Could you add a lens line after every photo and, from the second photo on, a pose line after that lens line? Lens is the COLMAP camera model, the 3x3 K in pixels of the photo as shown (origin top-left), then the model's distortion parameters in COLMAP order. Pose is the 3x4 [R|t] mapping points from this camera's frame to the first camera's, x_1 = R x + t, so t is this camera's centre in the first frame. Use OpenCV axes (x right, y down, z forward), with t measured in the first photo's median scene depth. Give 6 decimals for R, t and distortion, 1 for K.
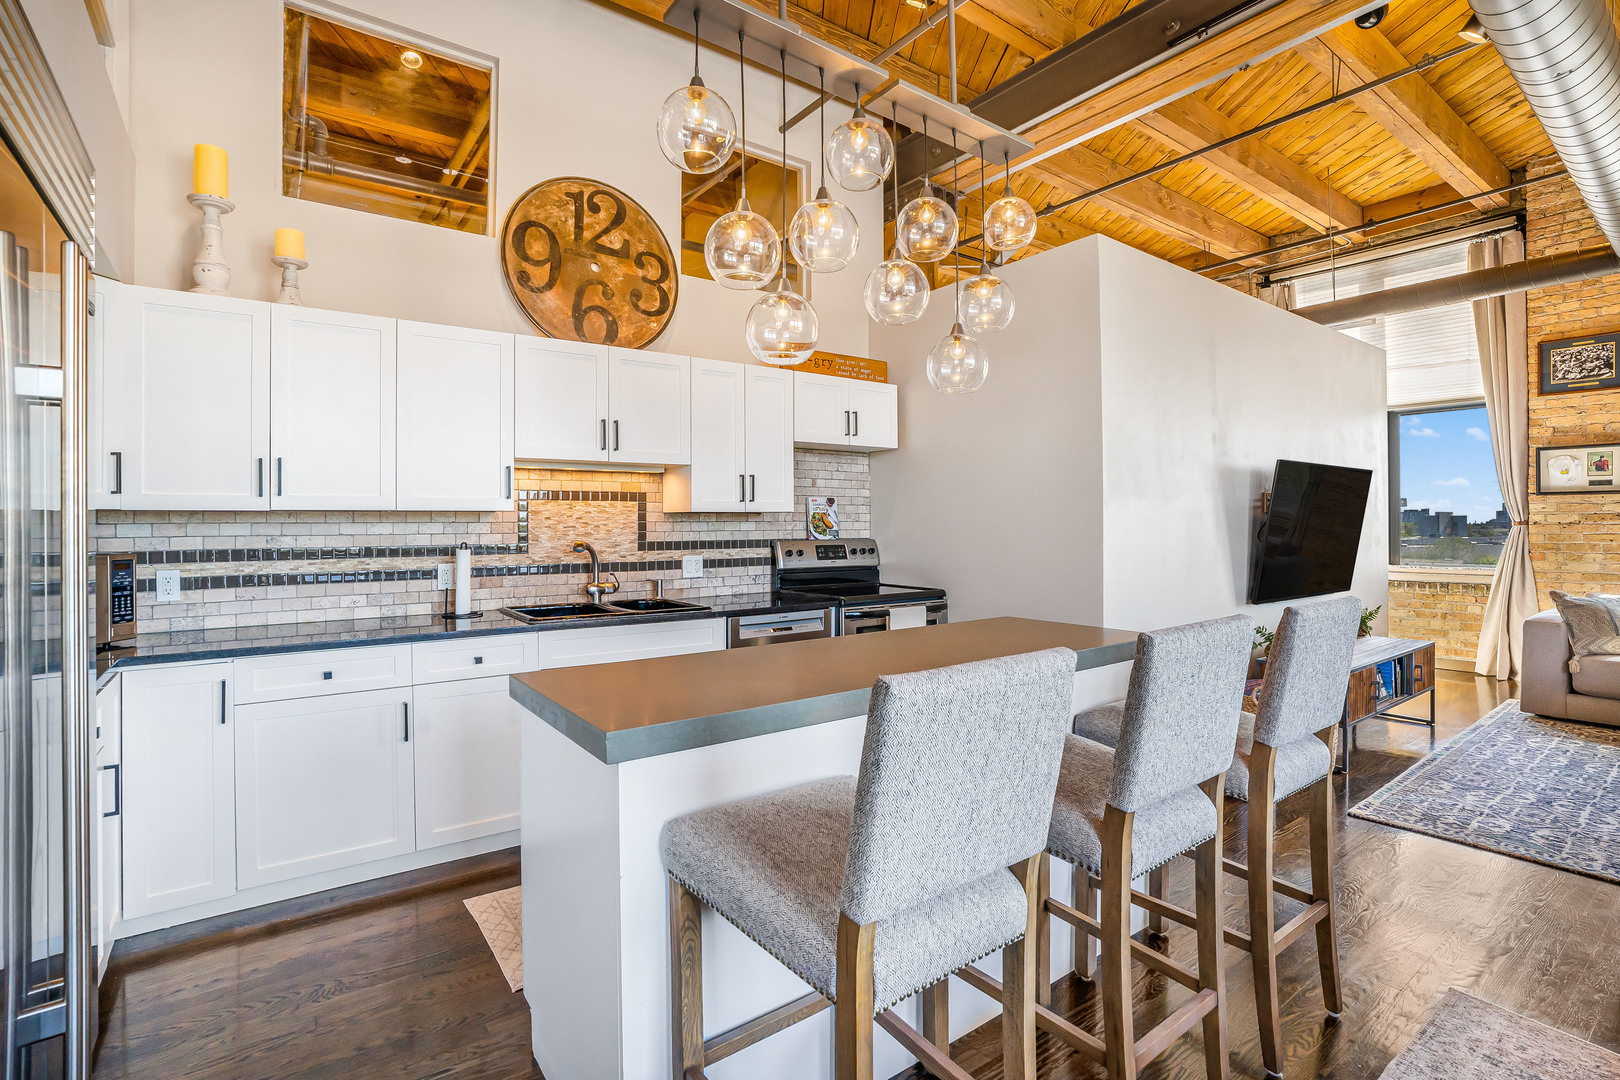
lens RADIAL K [[750.7, 0, 809.0], [0, 750.7, 519.3], [0, 0, 1]] dist [-0.043568, 0.000016]
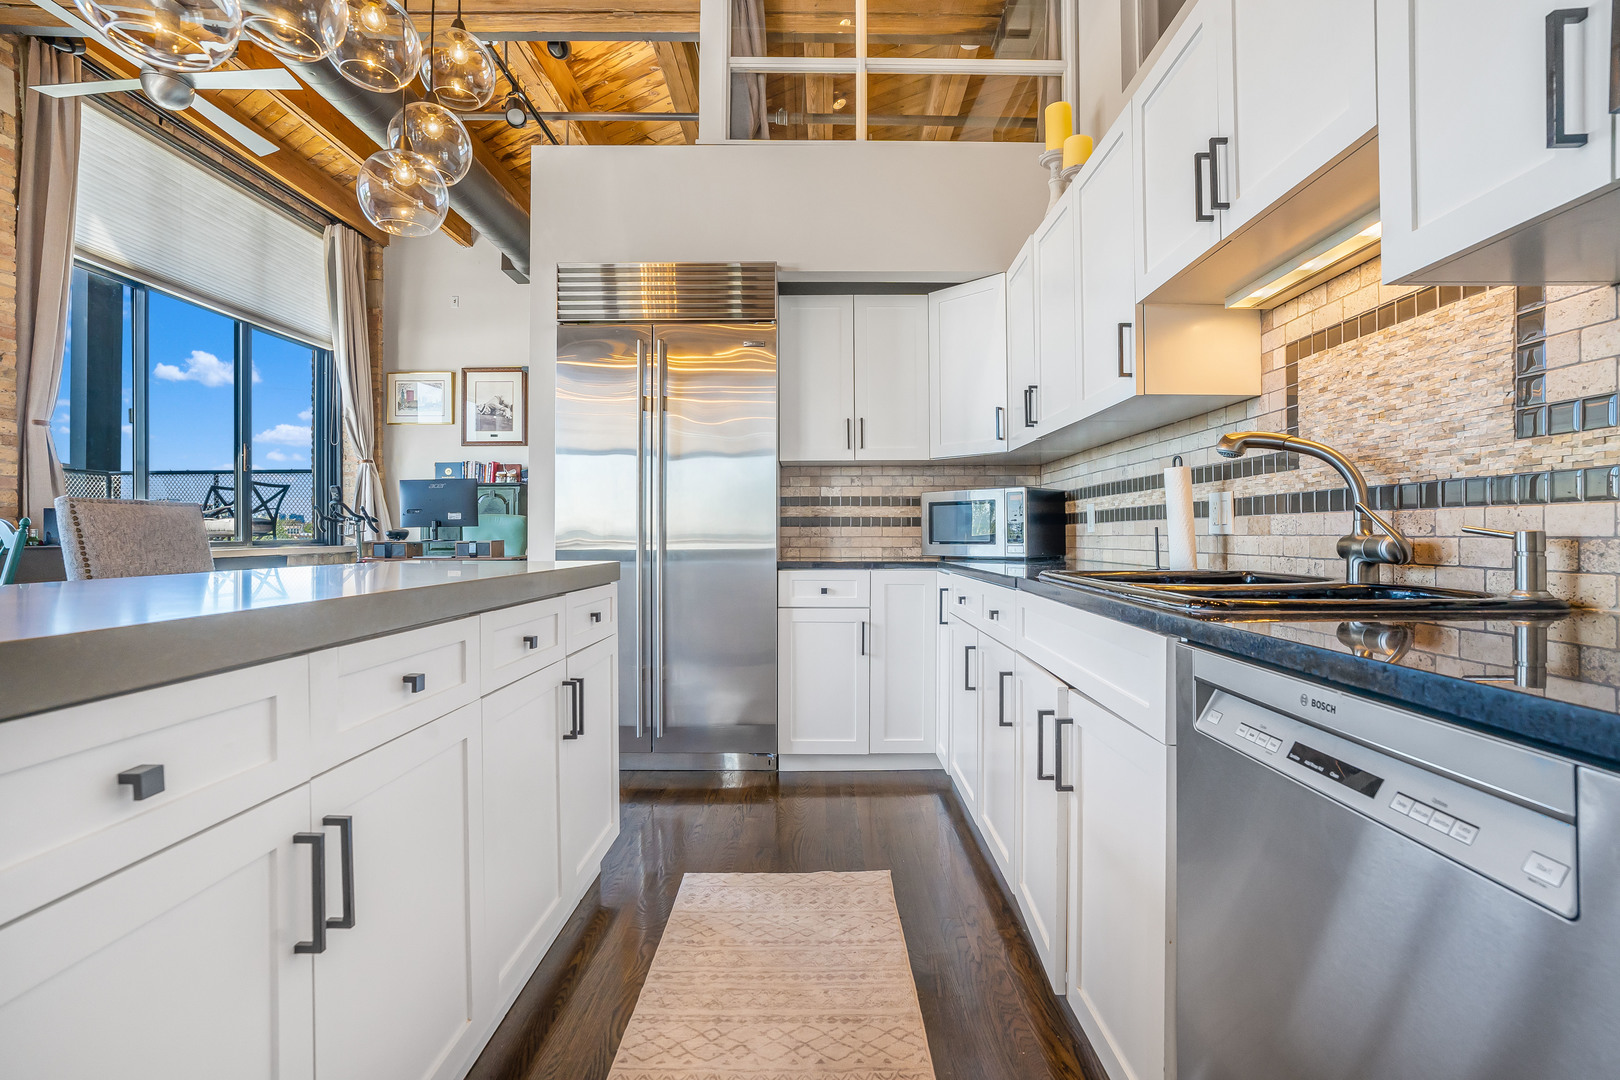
lens RADIAL K [[741.5, 0, 810.0], [0, 741.5, 540.0], [0, 0, 1]] dist [-0.019301, 0.000152]
pose [[-0.603878, 0.015062, -0.796935, 0.192245], [0.013347, 0.999872, 0.008784, 0.079015], [0.796965, -0.005333, -0.604001, 0.968999]]
